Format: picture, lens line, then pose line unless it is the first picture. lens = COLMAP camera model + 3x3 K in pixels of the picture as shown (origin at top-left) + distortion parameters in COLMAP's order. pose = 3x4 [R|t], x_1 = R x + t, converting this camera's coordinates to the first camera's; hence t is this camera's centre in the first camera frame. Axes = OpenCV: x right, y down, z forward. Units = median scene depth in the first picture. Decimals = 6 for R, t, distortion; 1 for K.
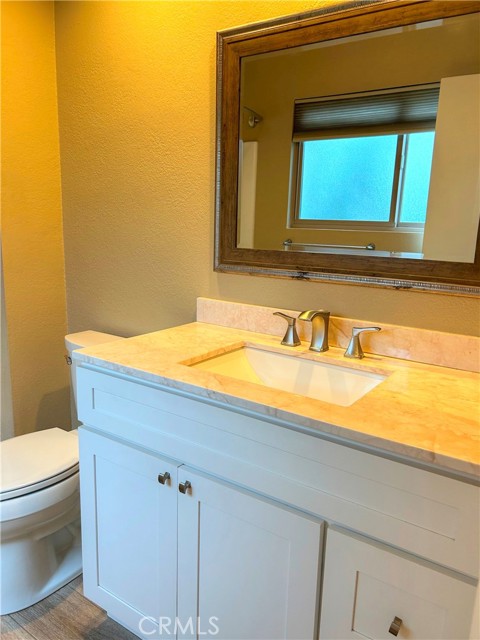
lens RADIAL K [[480.9, 0, 237.1], [0, 480.9, 324.2], [0, 0, 1]] dist [0.046636, -0.048807]
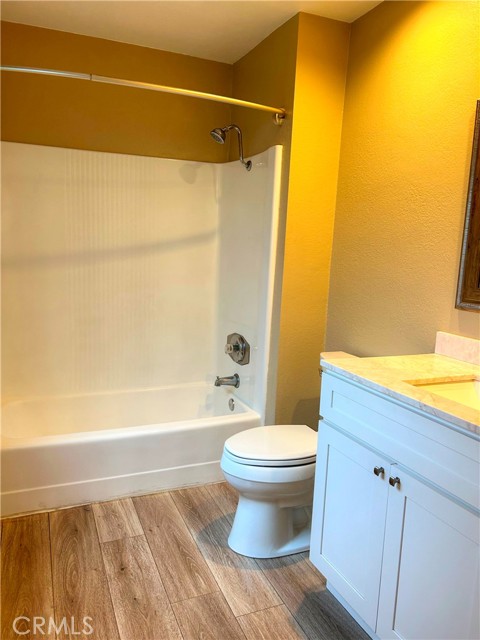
lens RADIAL K [[480.9, 0, 238.1], [0, 480.9, 320.0], [0, 0, 1]] dist [0.046636, -0.048807]
pose [[0.855135, 0.084566, -0.511461, 0.102616], [-0.125026, 0.991125, -0.045162, 0.028553], [0.503103, 0.102566, 0.858119, -0.200097]]
